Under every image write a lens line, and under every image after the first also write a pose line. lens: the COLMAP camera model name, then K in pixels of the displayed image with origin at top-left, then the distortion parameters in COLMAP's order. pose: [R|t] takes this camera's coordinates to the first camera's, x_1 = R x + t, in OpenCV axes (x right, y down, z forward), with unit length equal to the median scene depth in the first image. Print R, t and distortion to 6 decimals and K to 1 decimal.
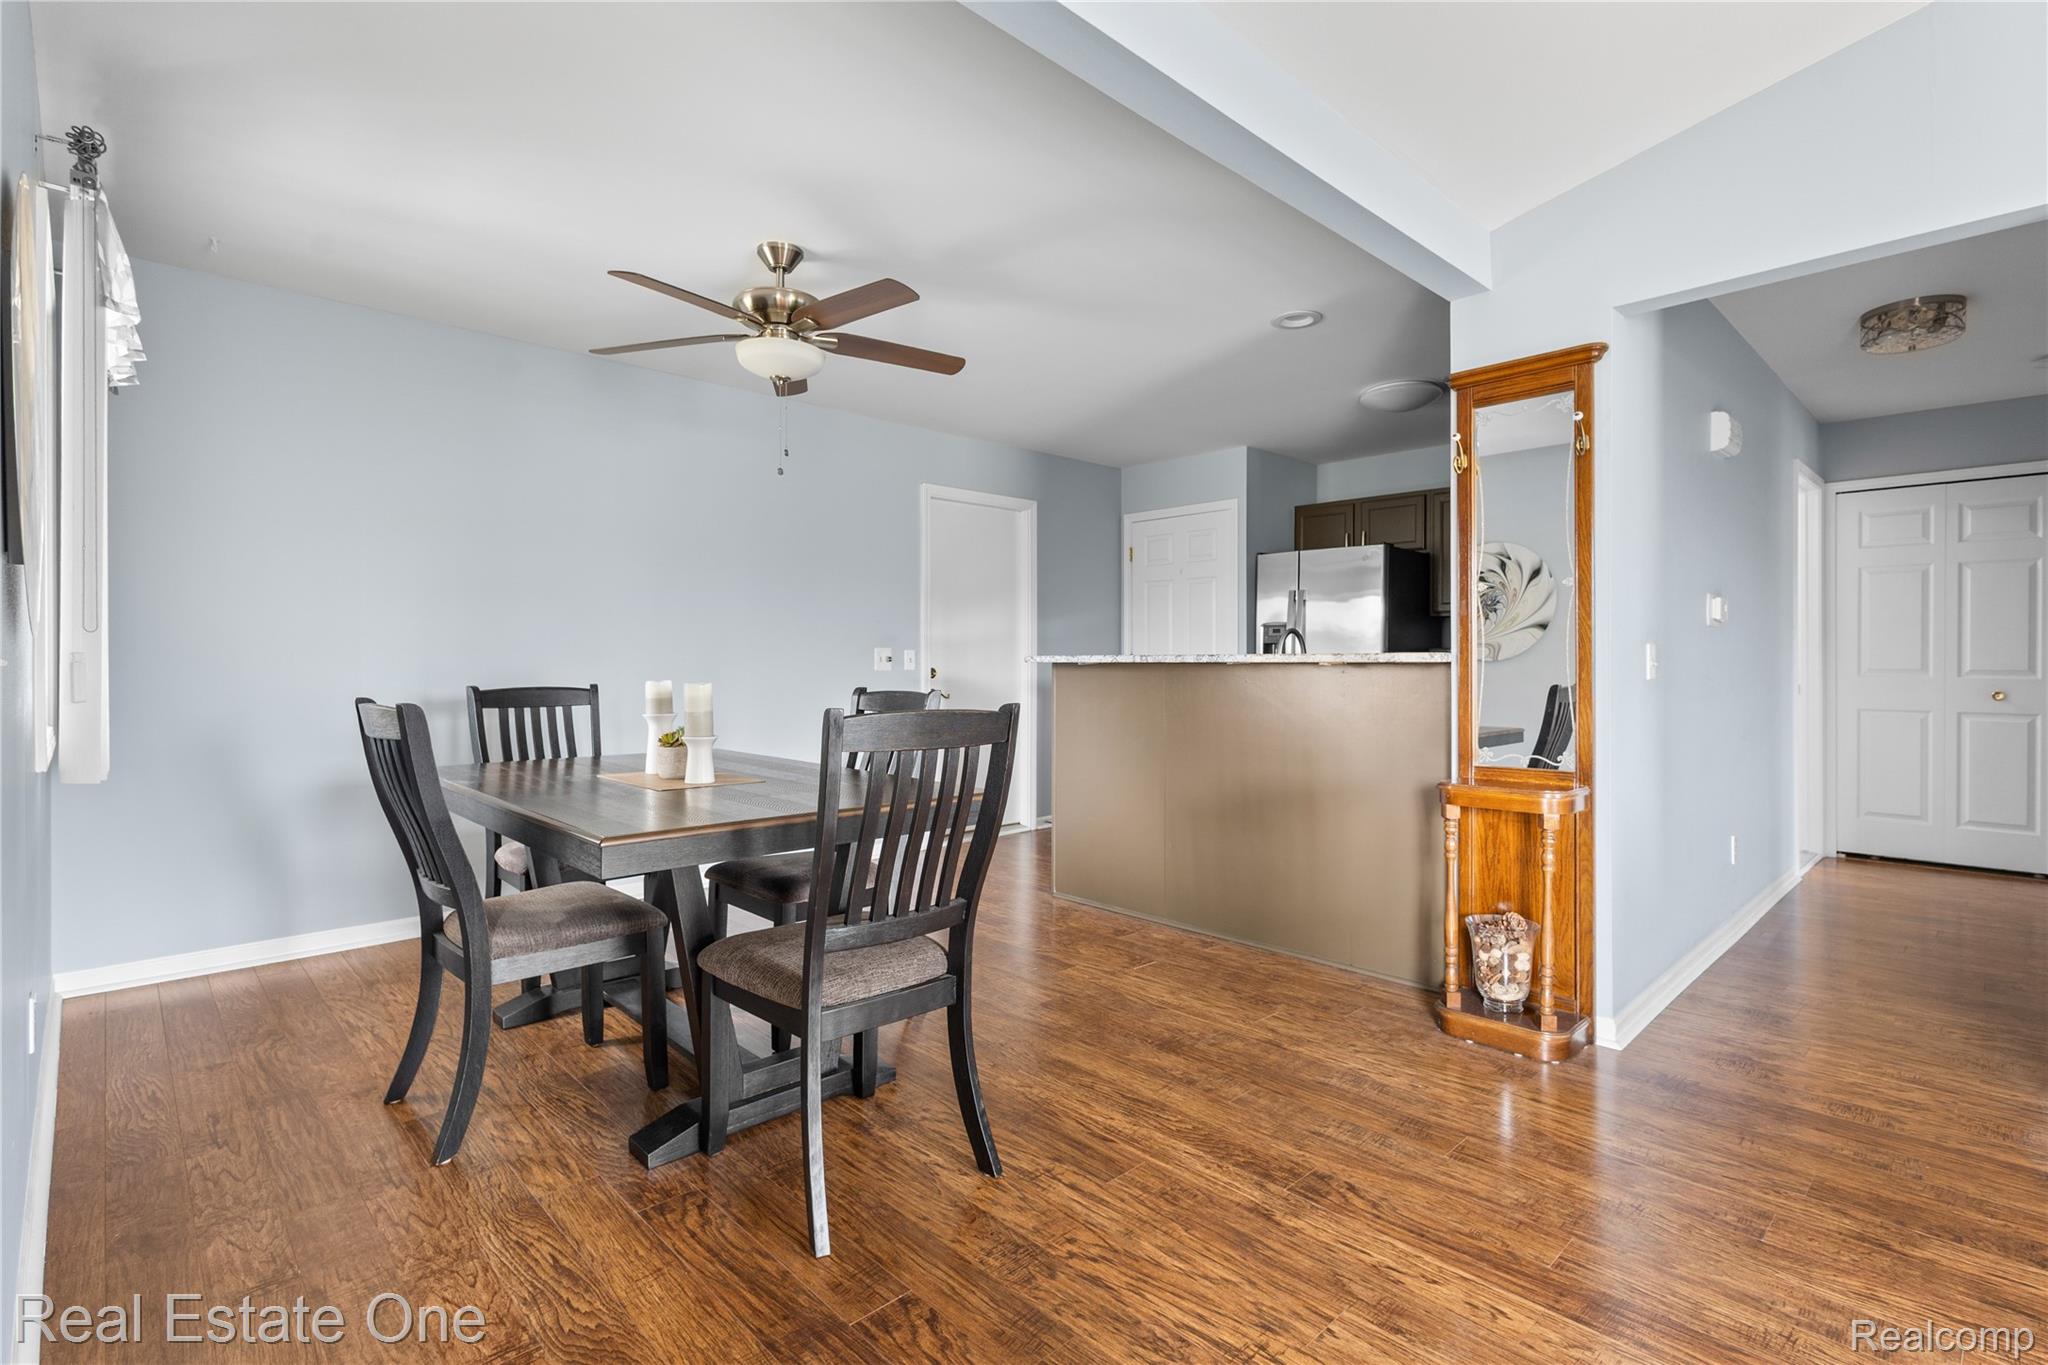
lens RADIAL K [[956.4, 0, 1020.7], [0, 956.4, 665.1], [0, 0, 1]] dist [0.009549, -0.001508]
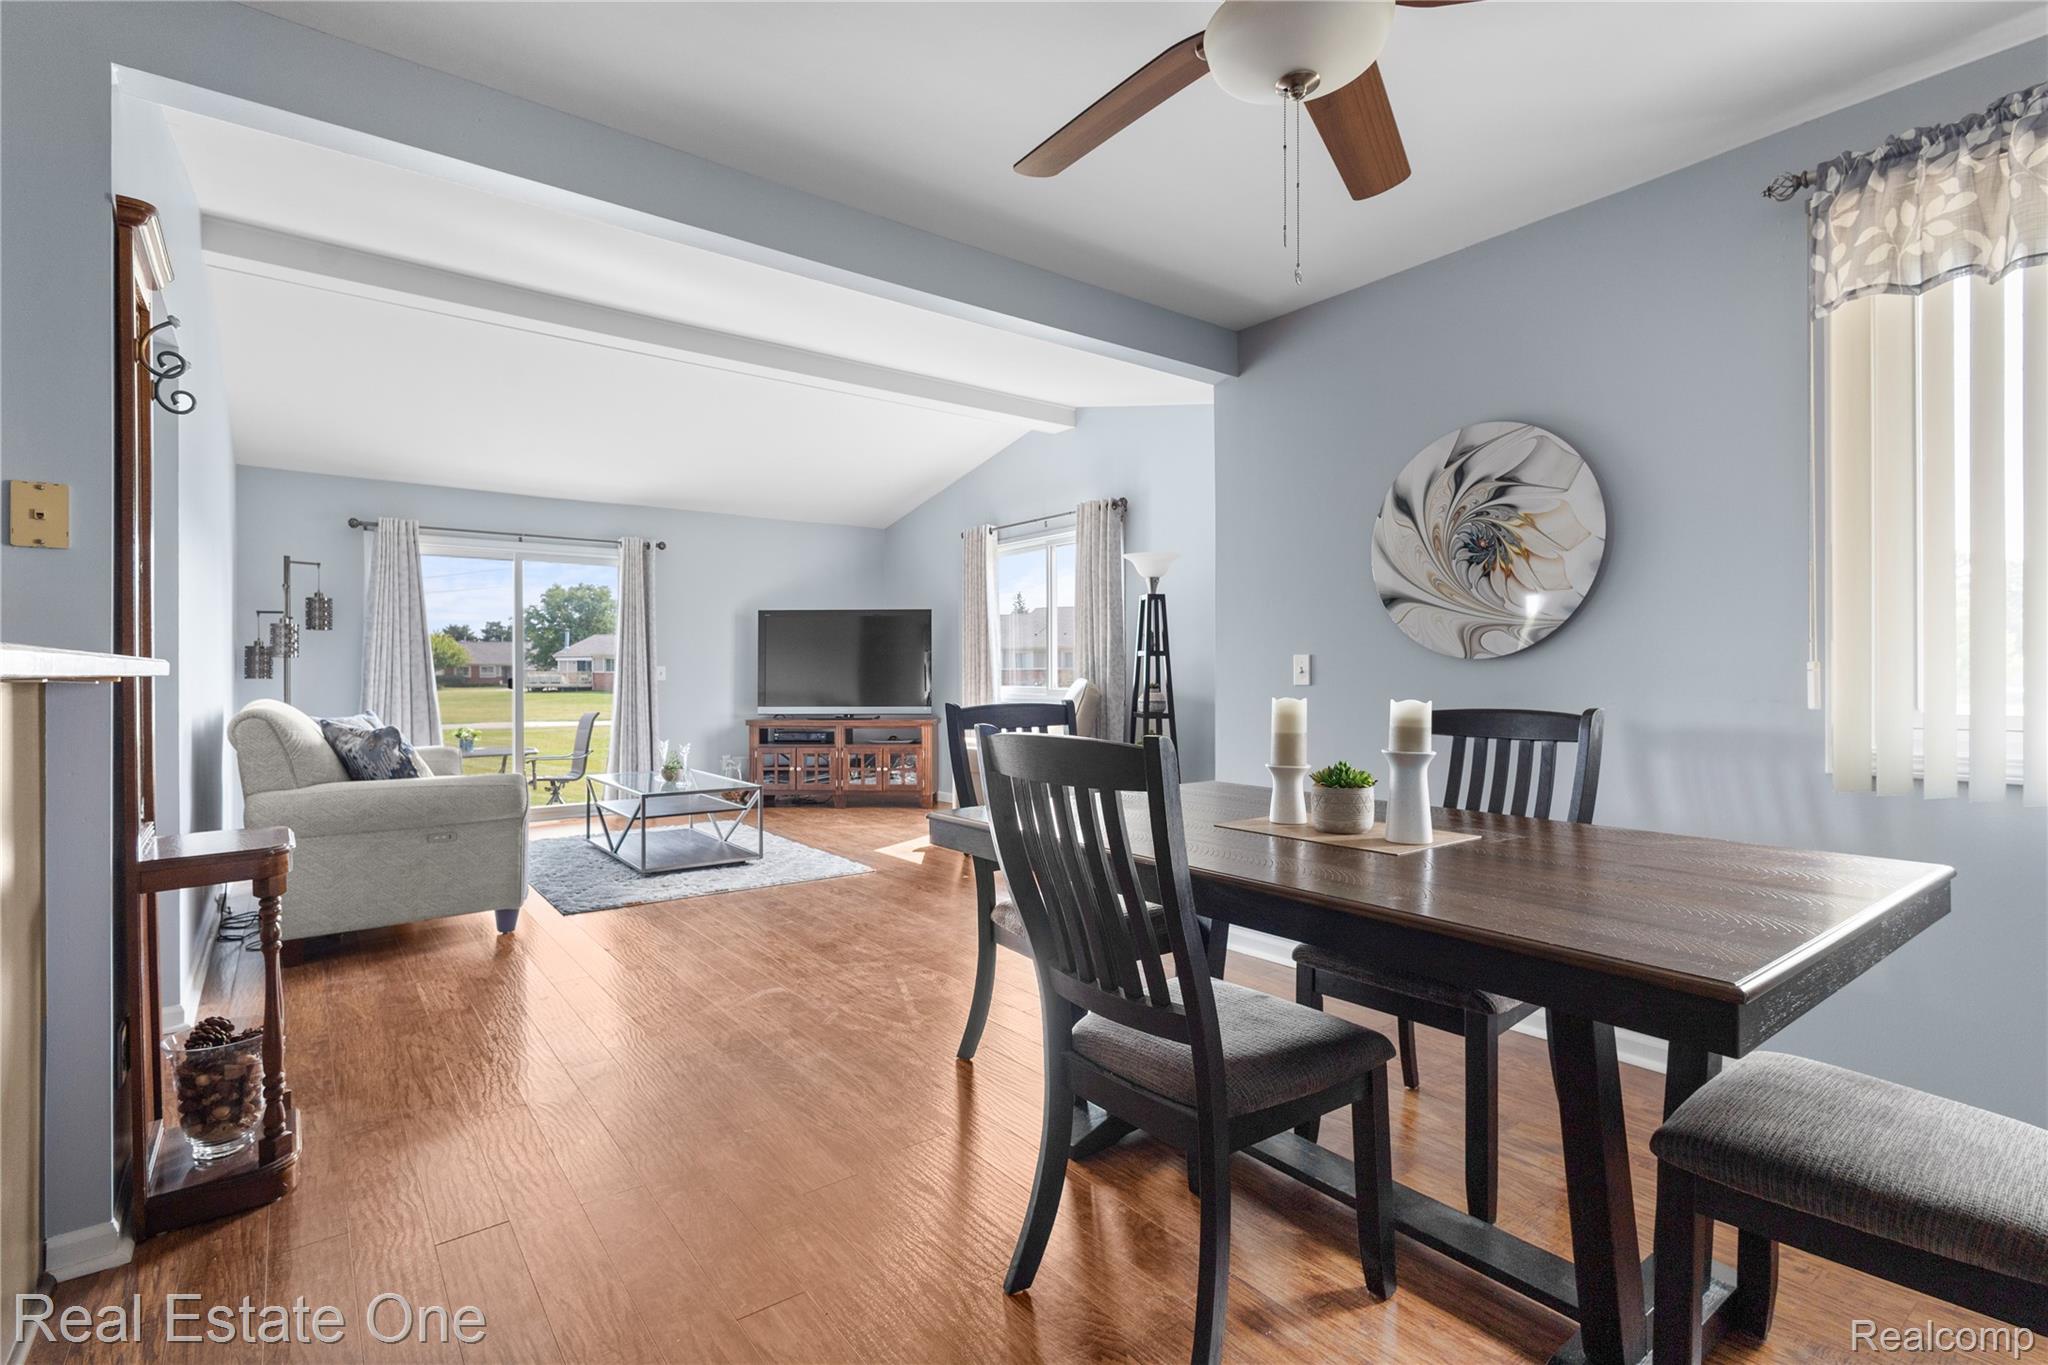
lens RADIAL K [[954.8, 0, 1023.4], [0, 954.8, 676.3], [0, 0, 1]] dist [0.010746, 0.000251]
pose [[-0.994372, 0.002987, 0.105899, -0.169263], [0.003751, 0.999968, 0.007010, -0.004648], [-0.105874, 0.007368, -0.994352, 1.541580]]
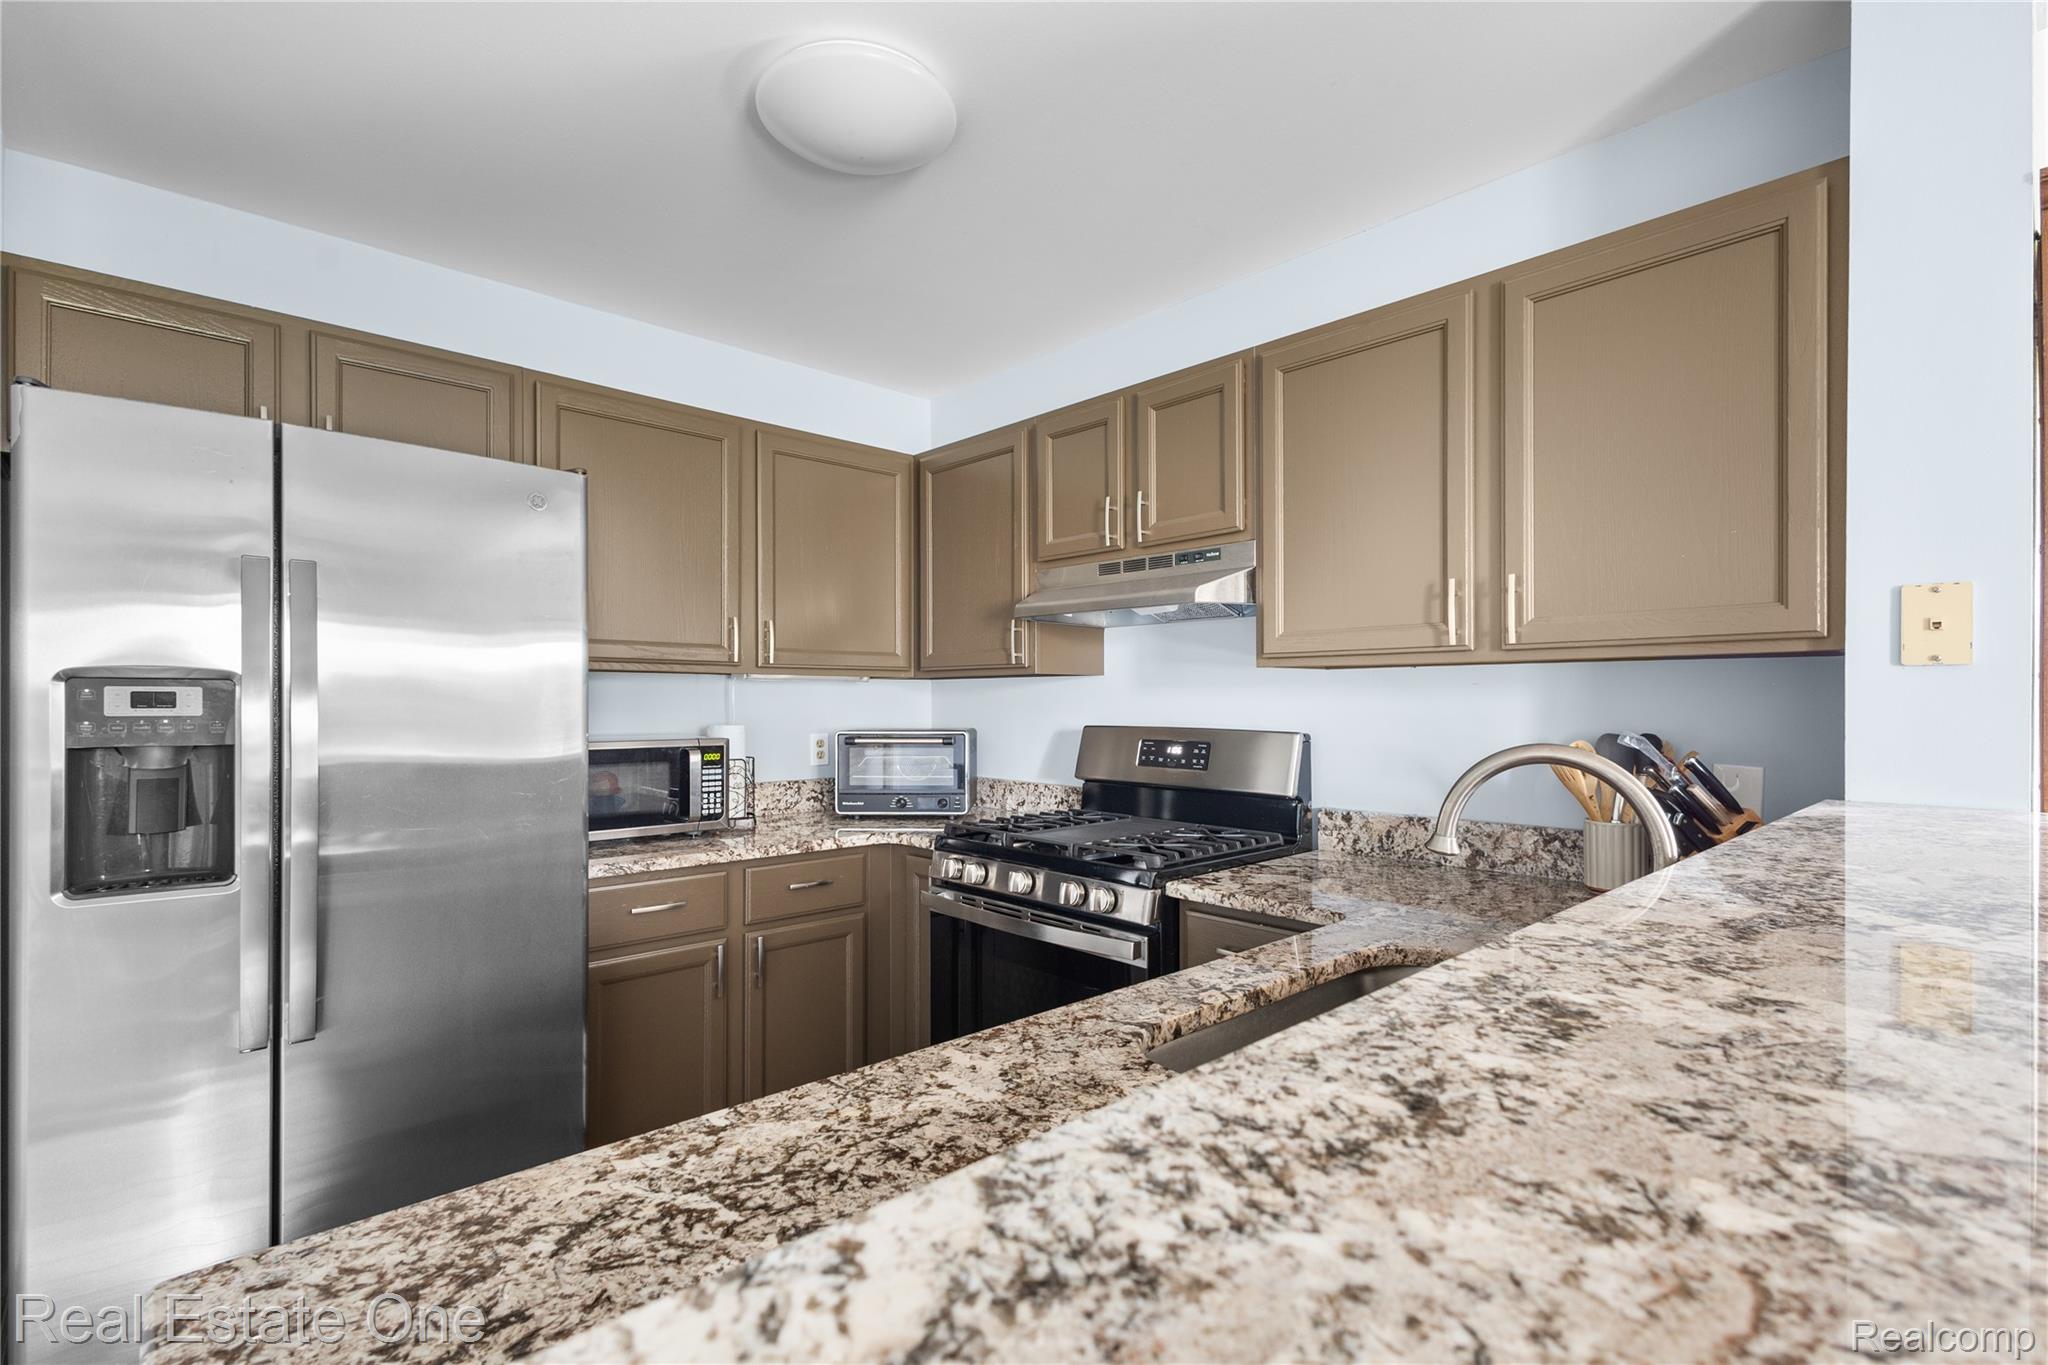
lens RADIAL K [[954.7, 0, 1027.1], [0, 954.7, 706.0], [0, 0, 1]] dist [0.008956, -0.000186]
pose [[0.012653, -0.006823, 0.999897, 0.013508], [0.006032, 0.999959, 0.006747, -0.065779], [-0.999902, 0.005946, 0.012694, 1.454871]]
